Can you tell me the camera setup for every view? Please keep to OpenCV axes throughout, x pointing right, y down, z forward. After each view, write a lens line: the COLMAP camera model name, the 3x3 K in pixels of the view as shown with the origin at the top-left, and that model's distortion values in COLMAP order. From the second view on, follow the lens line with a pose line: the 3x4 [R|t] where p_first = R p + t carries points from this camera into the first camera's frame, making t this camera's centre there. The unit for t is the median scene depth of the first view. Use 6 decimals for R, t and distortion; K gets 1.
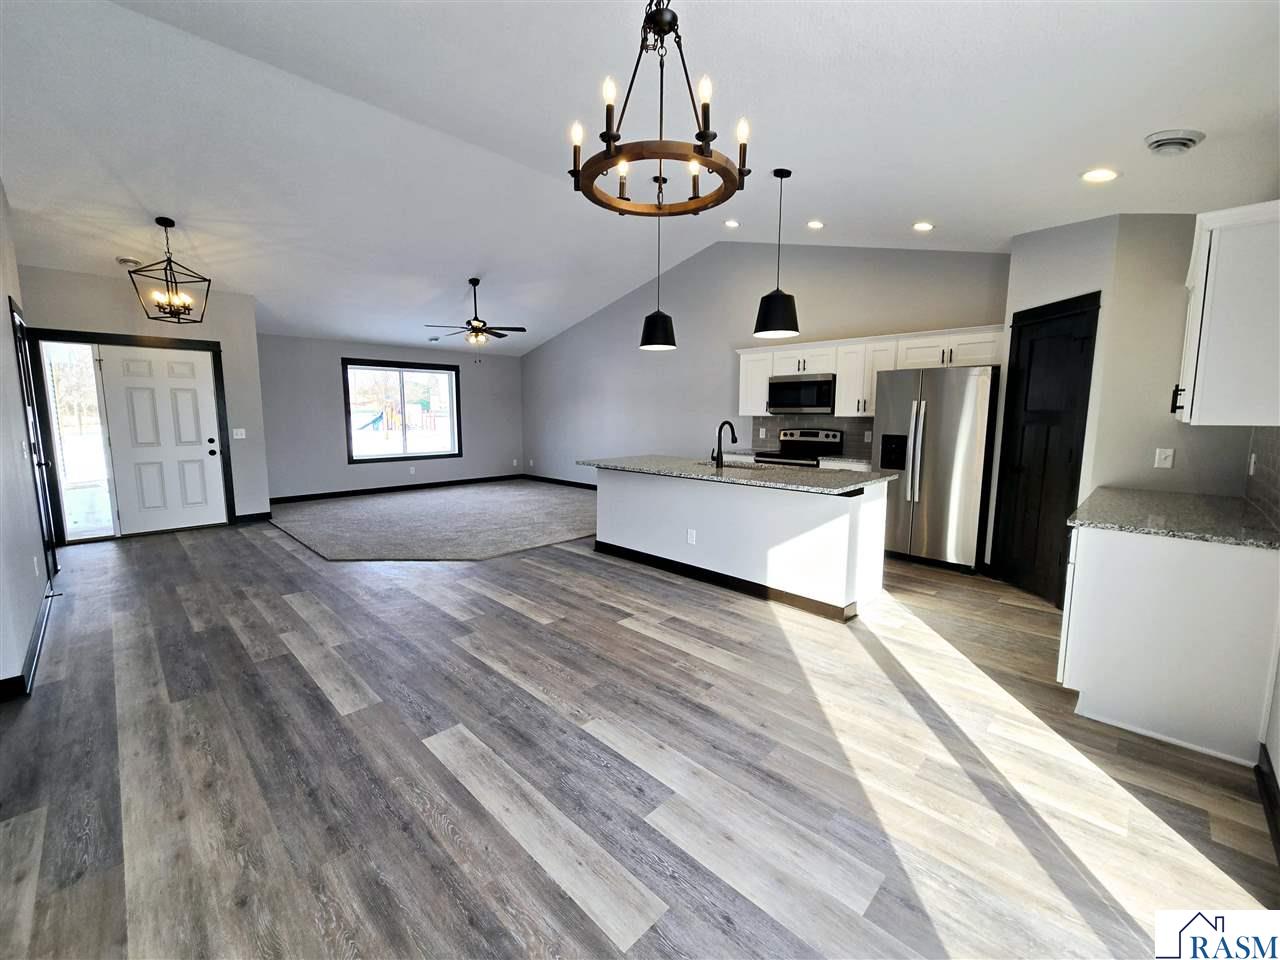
lens RADIAL K [[521.5, 0, 640.0], [0, 521.5, 480.0], [0, 0, 1]] dist [0.014651, 0.000072]
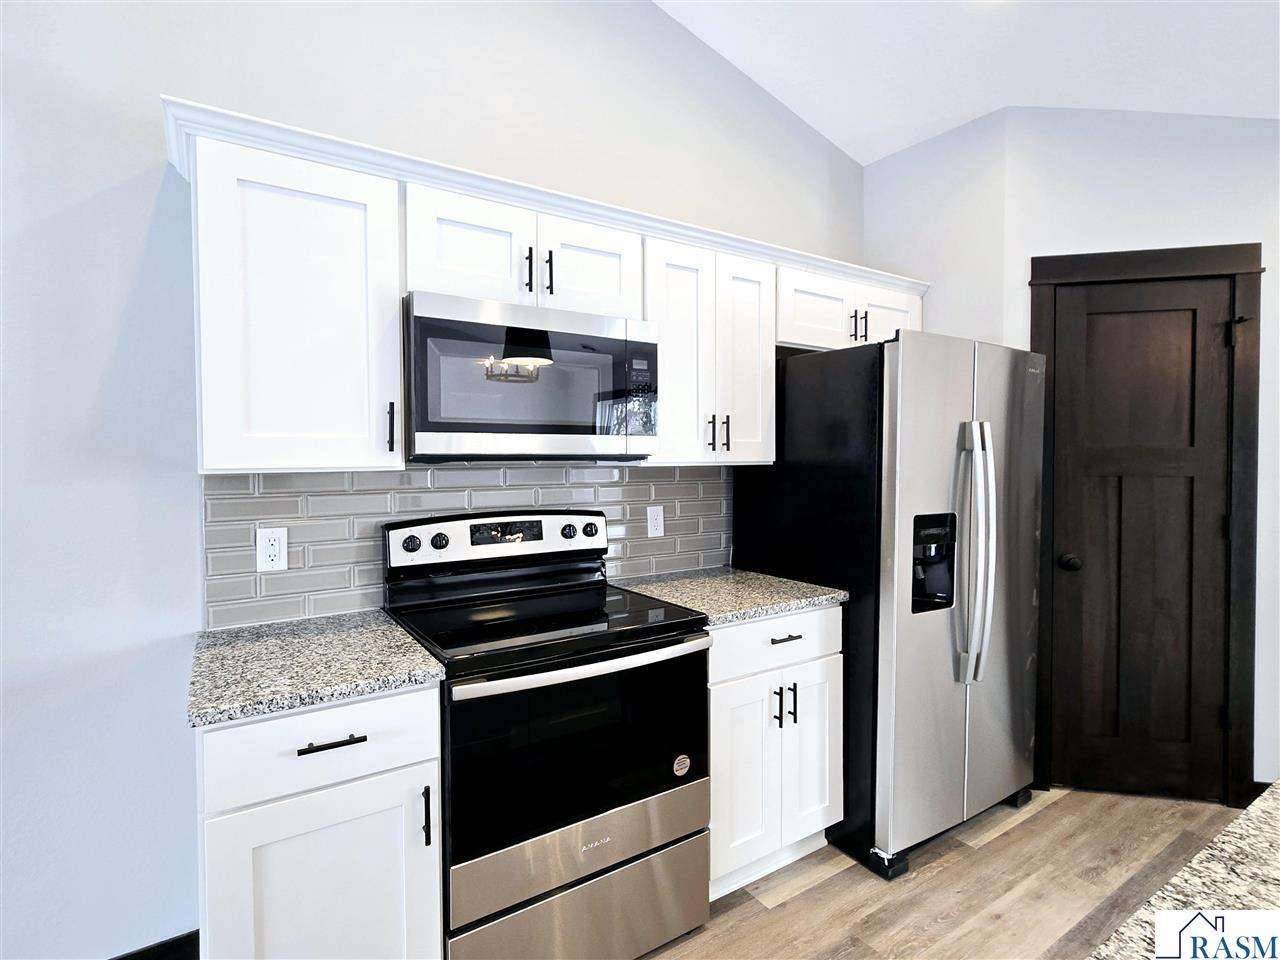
lens RADIAL K [[643.7, 0, 631.0], [0, 643.7, 471.5], [0, 0, 1]] dist [0.002793, 0.000358]
pose [[0.222215, -0.029317, 0.974557, 0.012672], [0.131462, 0.991321, -0.000154, -0.171516], [-0.966094, 0.128152, 0.224140, 1.326975]]
